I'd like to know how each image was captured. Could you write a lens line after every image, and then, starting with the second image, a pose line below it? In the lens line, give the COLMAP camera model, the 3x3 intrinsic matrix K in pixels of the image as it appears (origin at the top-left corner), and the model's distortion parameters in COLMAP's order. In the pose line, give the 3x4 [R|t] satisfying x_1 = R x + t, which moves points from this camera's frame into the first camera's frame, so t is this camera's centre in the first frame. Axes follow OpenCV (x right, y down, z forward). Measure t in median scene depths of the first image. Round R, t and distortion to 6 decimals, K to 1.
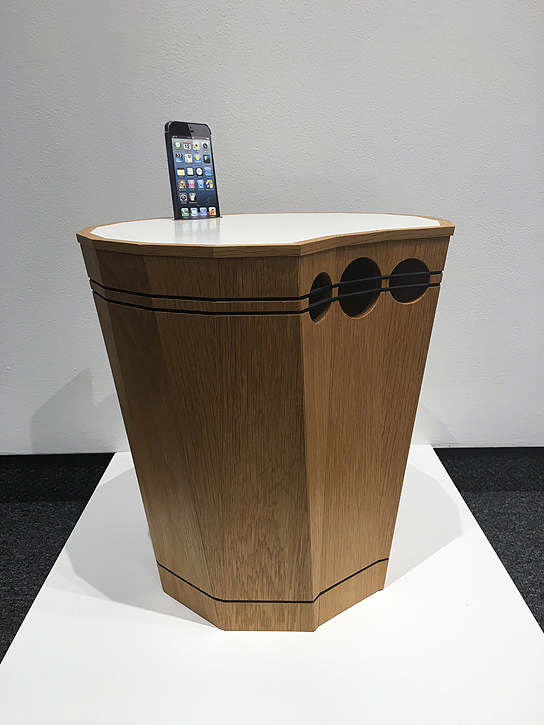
lens RADIAL K [[621.6, 0, 272.6], [0, 621.6, 362.3], [0, 0, 1]] dist [0.072437, -0.088938]
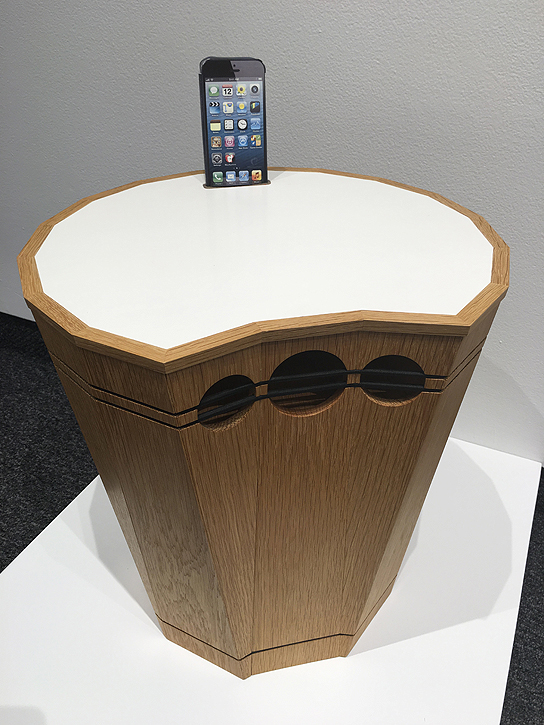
lens RADIAL K [[621.6, 0, 272.4], [0, 621.6, 363.6], [0, 0, 1]] dist [0.072437, -0.088938]
pose [[0.902606, 0.257769, -0.344756, 0.270351], [-0.145302, 0.936325, 0.319660, -0.286518], [0.405202, -0.238433, 0.882587, 0.255050]]
